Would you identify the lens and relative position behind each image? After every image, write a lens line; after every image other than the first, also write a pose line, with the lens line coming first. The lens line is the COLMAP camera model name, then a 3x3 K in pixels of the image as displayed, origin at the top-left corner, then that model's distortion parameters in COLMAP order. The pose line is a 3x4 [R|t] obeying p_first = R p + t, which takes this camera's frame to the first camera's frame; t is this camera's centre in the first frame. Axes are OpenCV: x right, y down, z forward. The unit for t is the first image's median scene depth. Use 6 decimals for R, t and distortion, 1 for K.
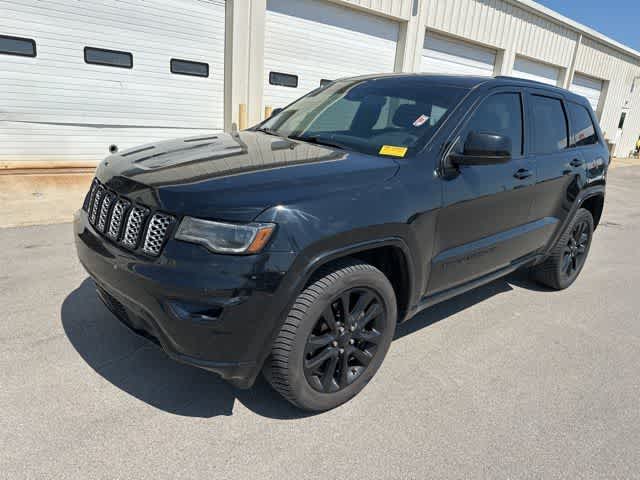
lens RADIAL K [[455.7, 0, 321.3], [0, 455.7, 237.3], [0, 0, 1]] dist [0.034682, -0.045562]
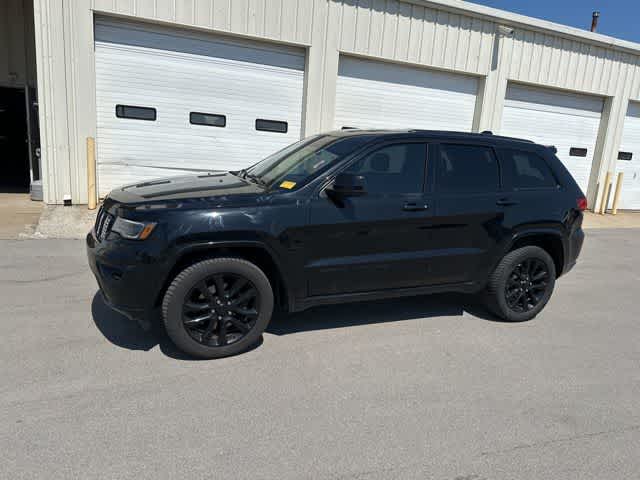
lens RADIAL K [[455.7, 0, 324.1], [0, 455.7, 241.0], [0, 0, 1]] dist [0.034682, -0.045562]
pose [[0.950068, 0.053326, -0.307453, 0.354024], [-0.082503, 0.993155, -0.082686, 0.044243], [0.300939, 0.103923, 0.947964, -0.134011]]
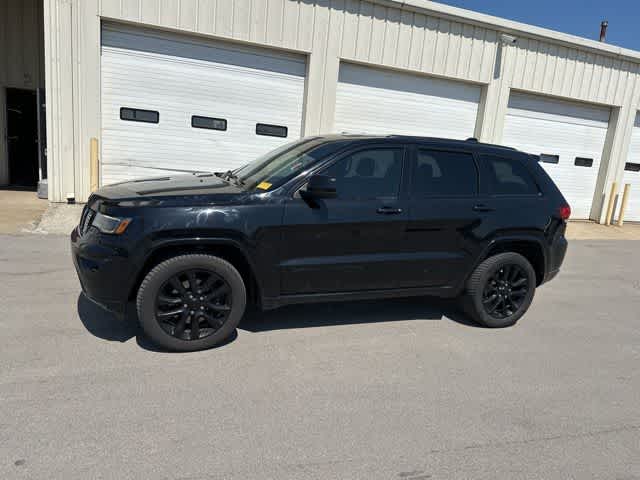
lens RADIAL K [[455.7, 0, 317.7], [0, 455.7, 240.6], [0, 0, 1]] dist [0.034682, -0.045562]
pose [[0.936110, 0.072829, -0.344084, 0.415228], [-0.111181, 0.989434, -0.093051, 0.048922], [0.333672, 0.125362, 0.934317, -0.130775]]
